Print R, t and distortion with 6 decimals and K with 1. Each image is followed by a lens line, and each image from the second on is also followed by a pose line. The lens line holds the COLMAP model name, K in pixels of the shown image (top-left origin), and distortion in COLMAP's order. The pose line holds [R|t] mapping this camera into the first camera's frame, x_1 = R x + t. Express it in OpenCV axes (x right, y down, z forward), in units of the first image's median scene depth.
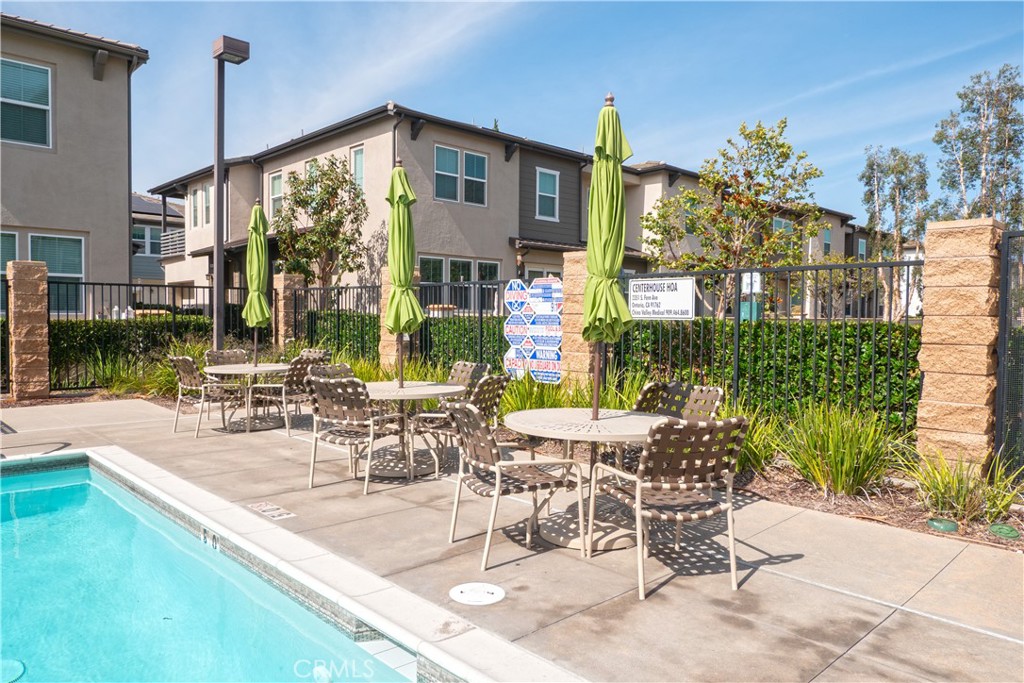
lens RADIAL K [[710.0, 0, 442.4], [0, 710.0, 337.6], [0, 0, 1]] dist [-0.011755, 0.019893]
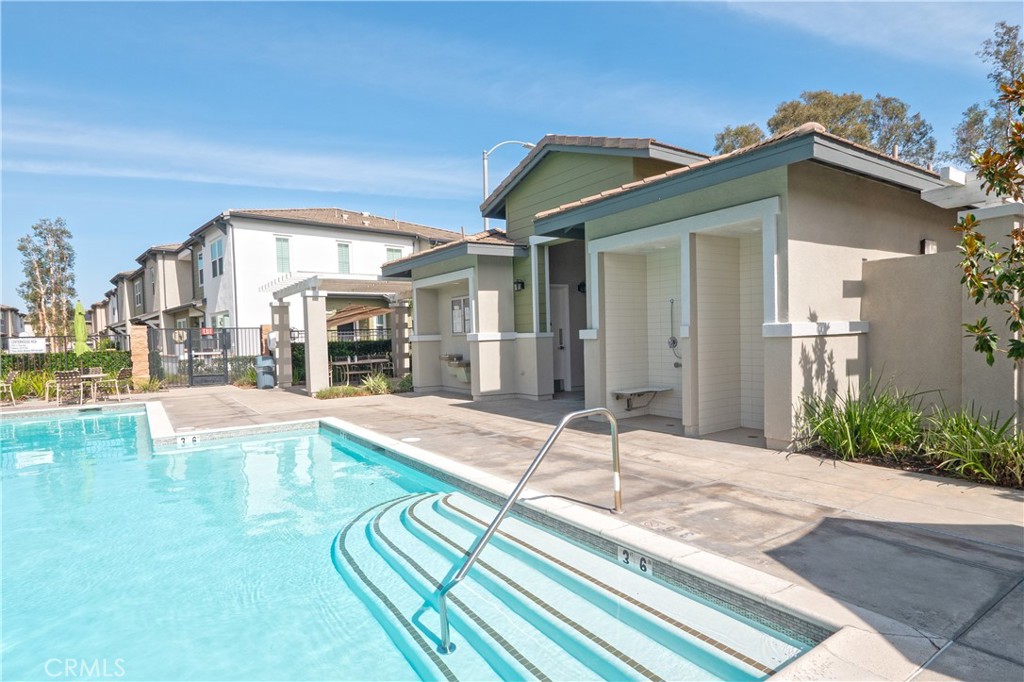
lens RADIAL K [[541.7, 0, 521.2], [0, 541.7, 350.8], [0, 0, 1]] dist [-0.001654, 0.000358]
pose [[0.112639, -0.040476, 0.992811, -0.524332], [0.059009, 0.997679, 0.033979, 0.002685], [-0.991882, 0.054758, 0.114766, -0.383418]]
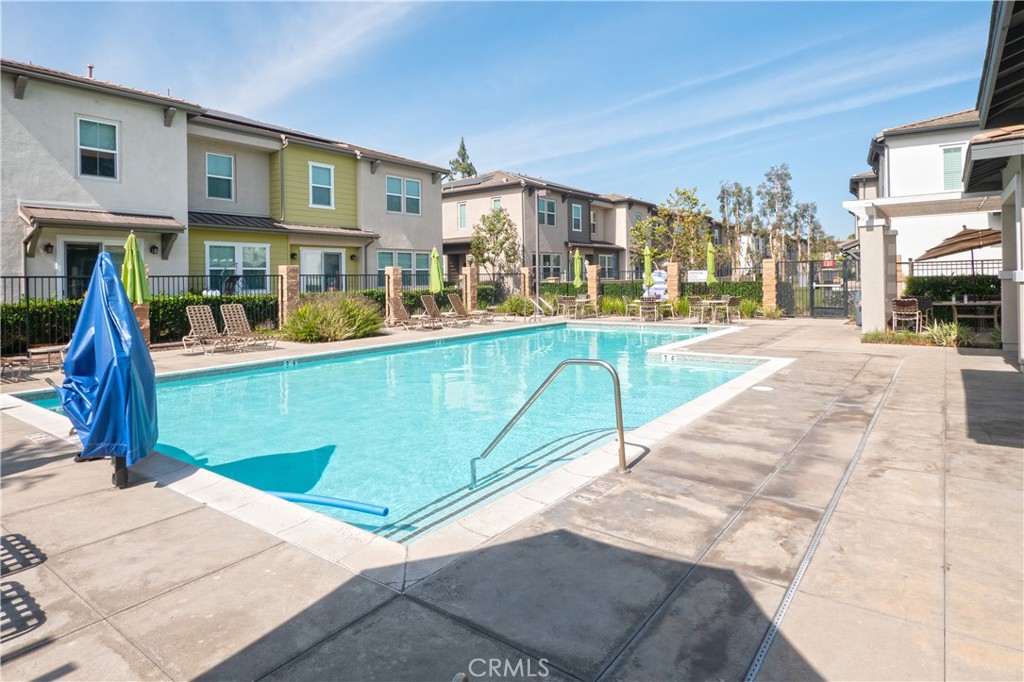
lens RADIAL K [[577.3, 0, 513.8], [0, 577.3, 284.8], [0, 0, 1]] dist [0.009901, 0.003453]
pose [[0.977463, -0.031065, 0.208806, -0.415064], [0.036052, 0.999147, -0.020117, 0.005595], [-0.208004, 0.027191, 0.977750, -0.574142]]
